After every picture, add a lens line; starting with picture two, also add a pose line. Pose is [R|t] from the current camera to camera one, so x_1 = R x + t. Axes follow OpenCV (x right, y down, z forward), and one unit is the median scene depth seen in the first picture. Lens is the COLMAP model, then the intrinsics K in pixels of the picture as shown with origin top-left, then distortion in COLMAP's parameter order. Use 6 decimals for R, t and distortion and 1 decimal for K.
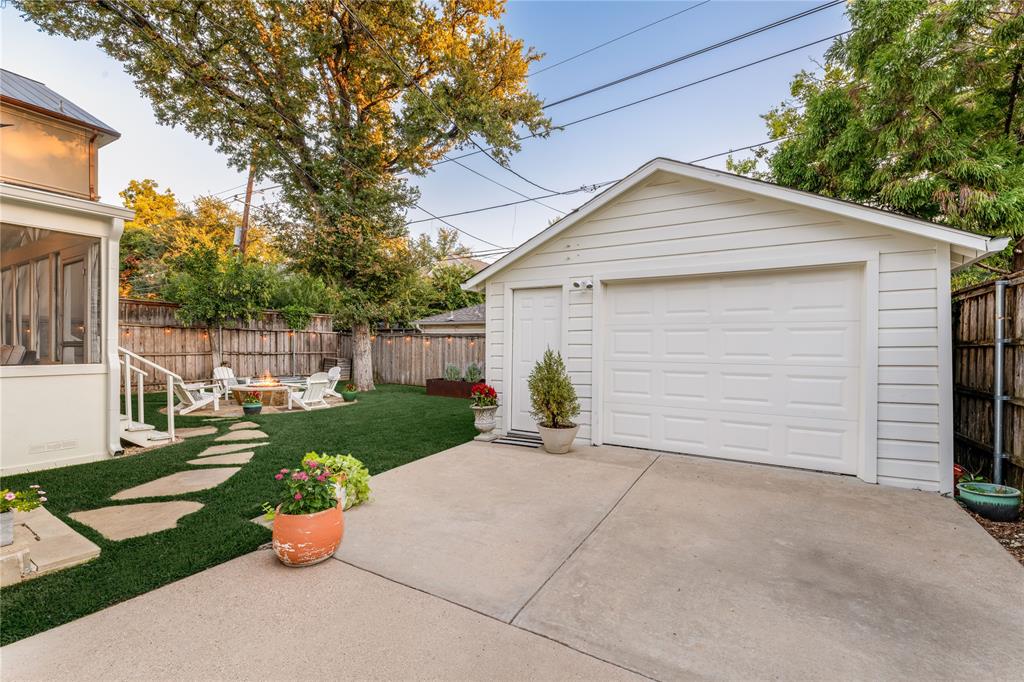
lens RADIAL K [[448.1, 0, 510.1], [0, 448.1, 346.0], [0, 0, 1]] dist [0.023989, -0.016239]
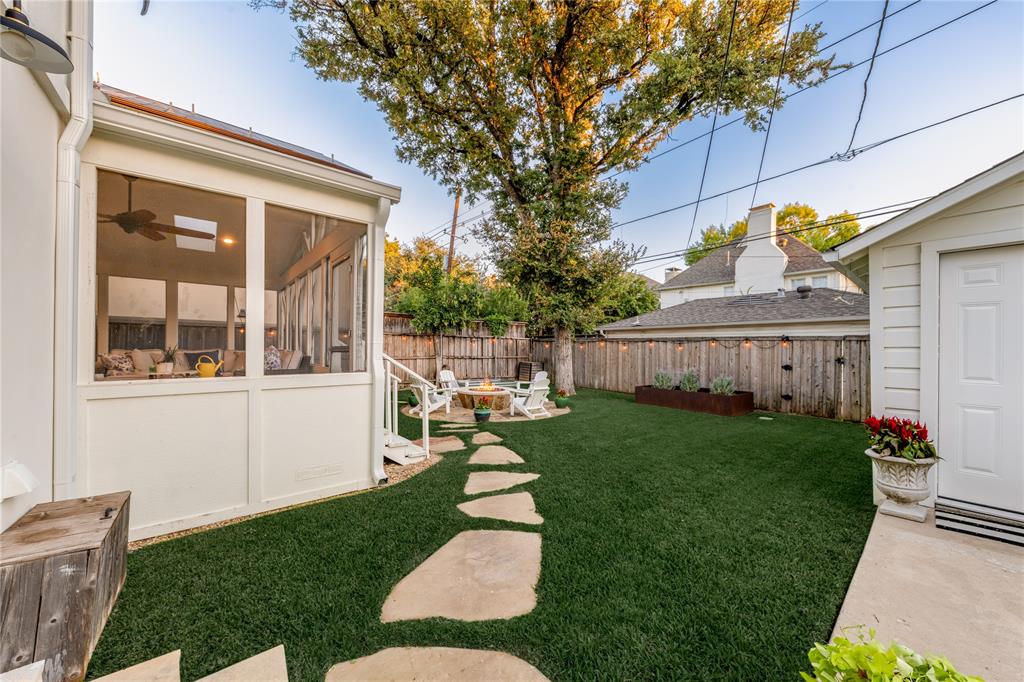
lens RADIAL K [[373.4, 0, 512.0], [0, 373.4, 341.0], [0, 0, 1]] dist [0.000304, -0.000035]
pose [[0.944068, -0.008922, -0.329630, -0.173565], [0.000262, 0.999654, -0.026308, -0.000521], [0.329751, 0.024751, 0.943743, 0.178942]]
